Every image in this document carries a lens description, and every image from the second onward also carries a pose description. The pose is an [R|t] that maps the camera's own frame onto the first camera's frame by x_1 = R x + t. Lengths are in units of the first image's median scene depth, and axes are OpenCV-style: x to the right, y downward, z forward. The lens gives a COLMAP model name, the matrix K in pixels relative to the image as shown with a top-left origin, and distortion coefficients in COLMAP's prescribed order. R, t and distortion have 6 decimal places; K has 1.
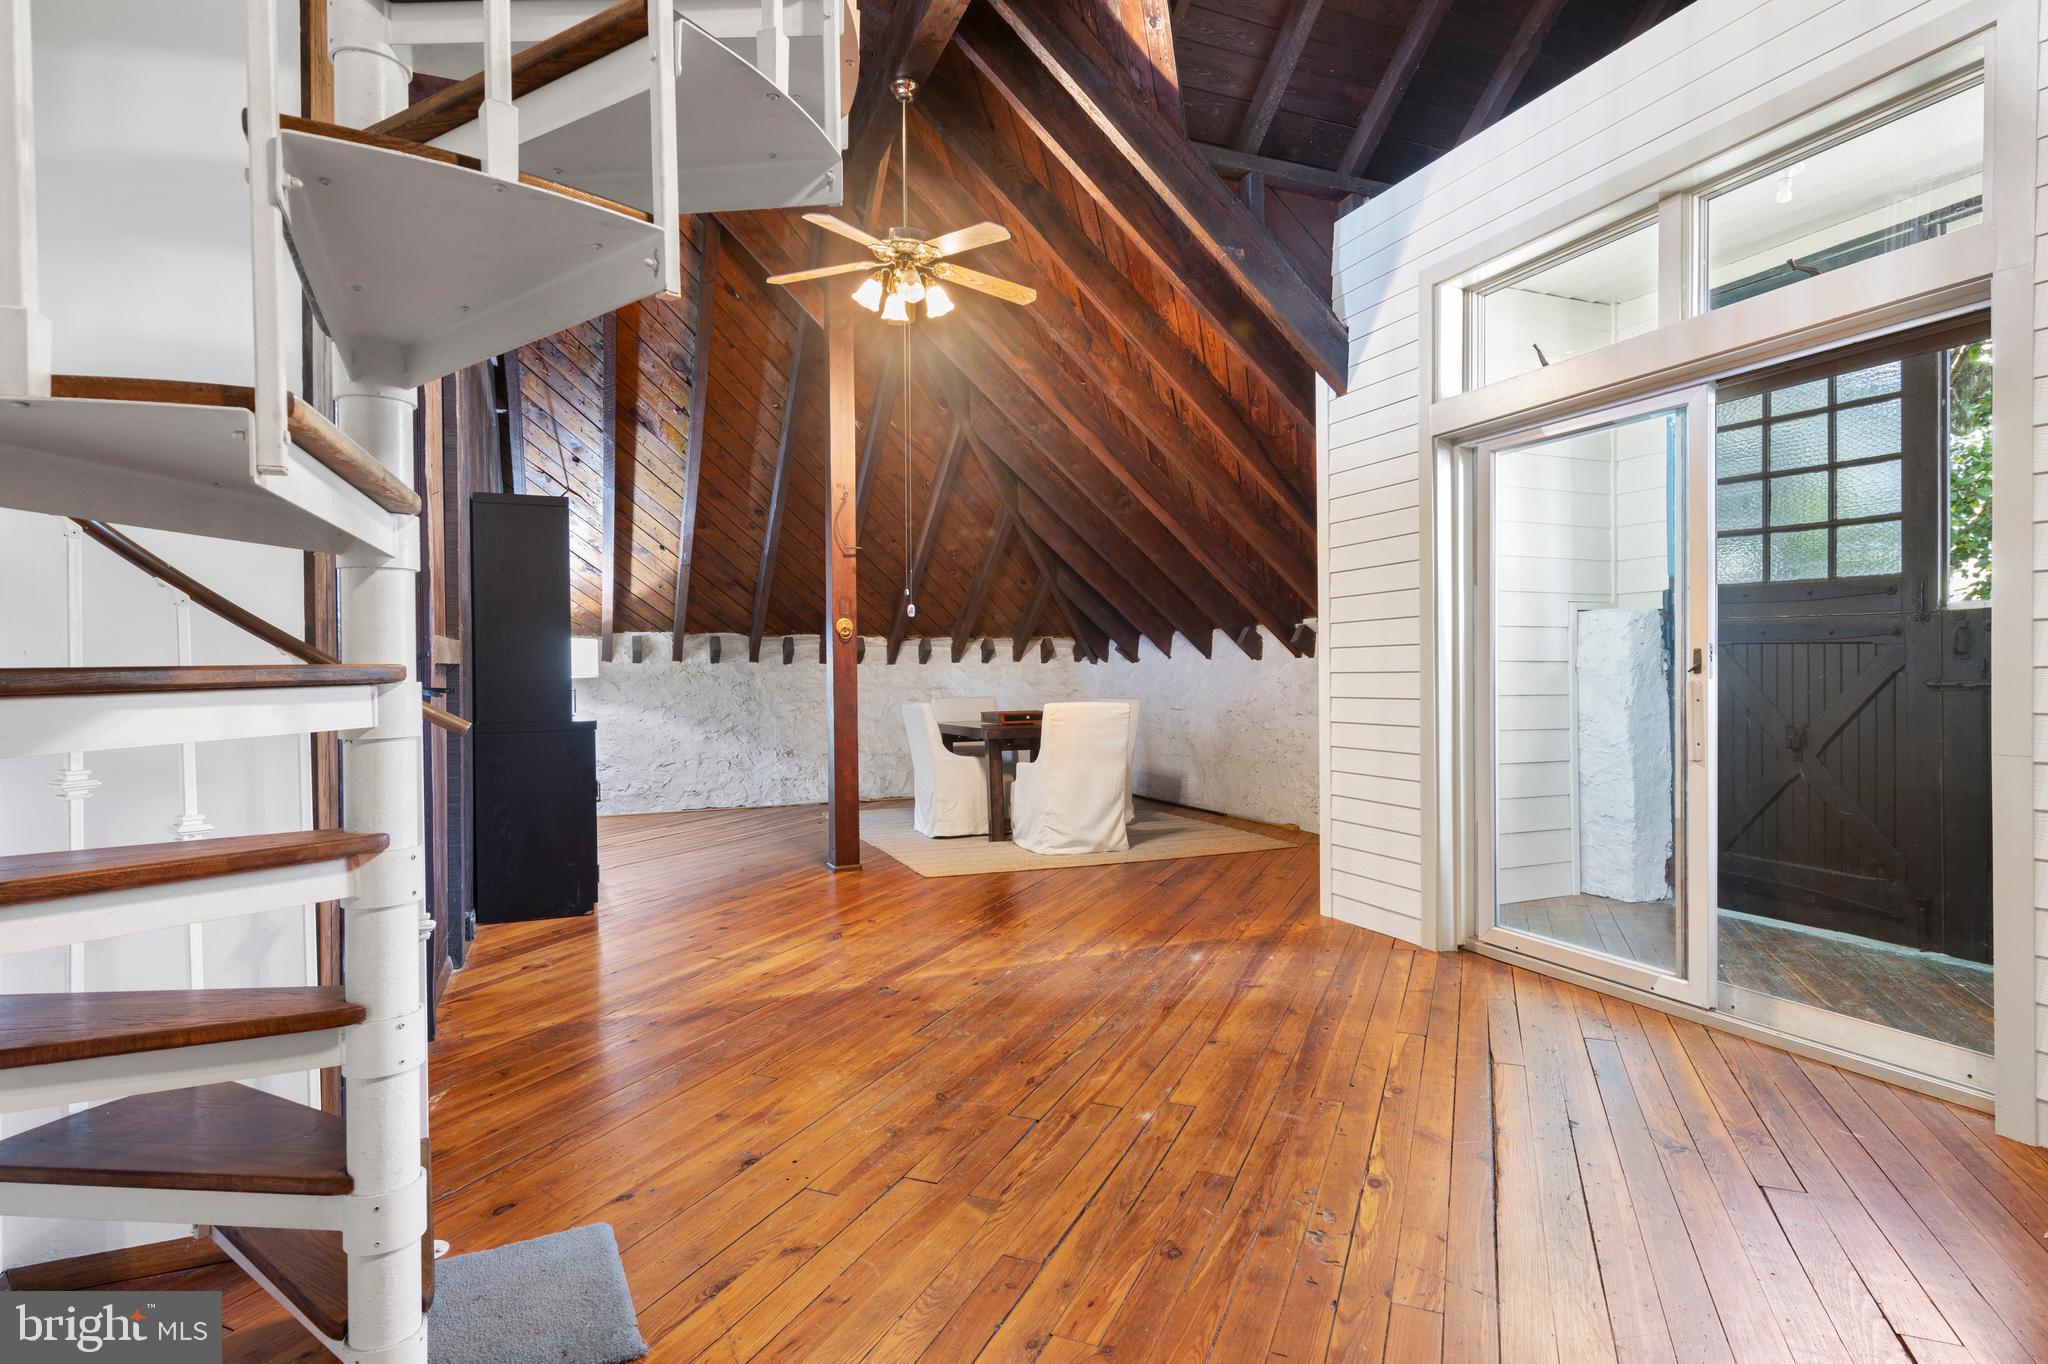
lens RADIAL K [[1051.1, 0, 1024.0], [0, 1051.1, 682.0], [0, 0, 1]] dist [0.002339, 0.000003]
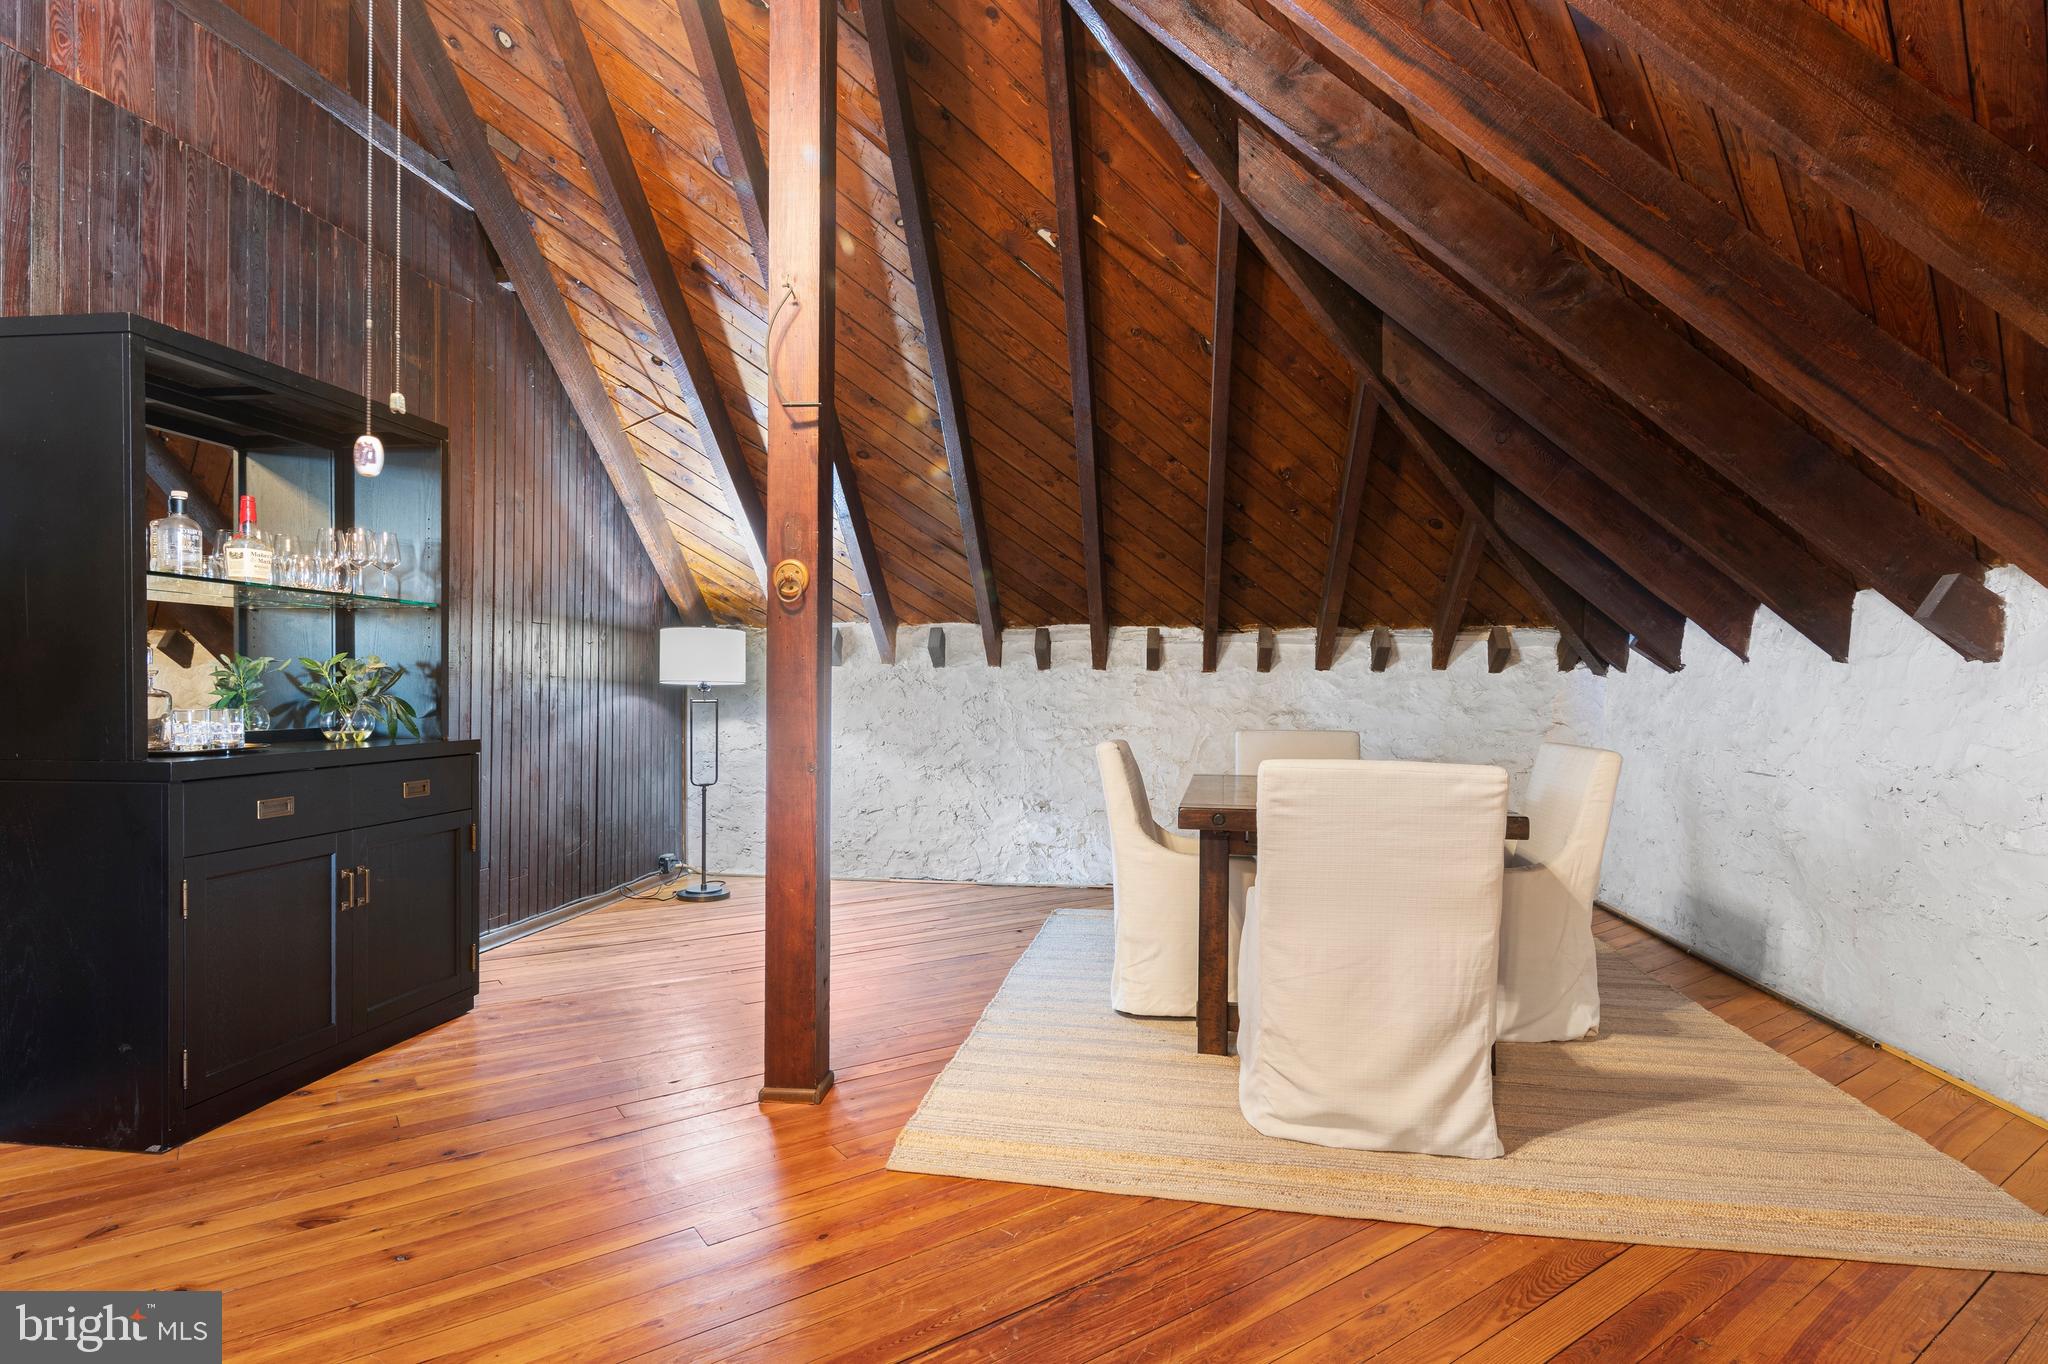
lens RADIAL K [[1074.8, 0, 1016.5], [0, 1074.8, 695.7], [0, 0, 1]] dist [0.009101, 0.000461]
pose [[0.858234, 0.019314, -0.512895, 0.107334], [-0.021217, 0.999773, 0.002145, -0.001908], [0.512820, 0.009041, 0.858449, 0.427410]]
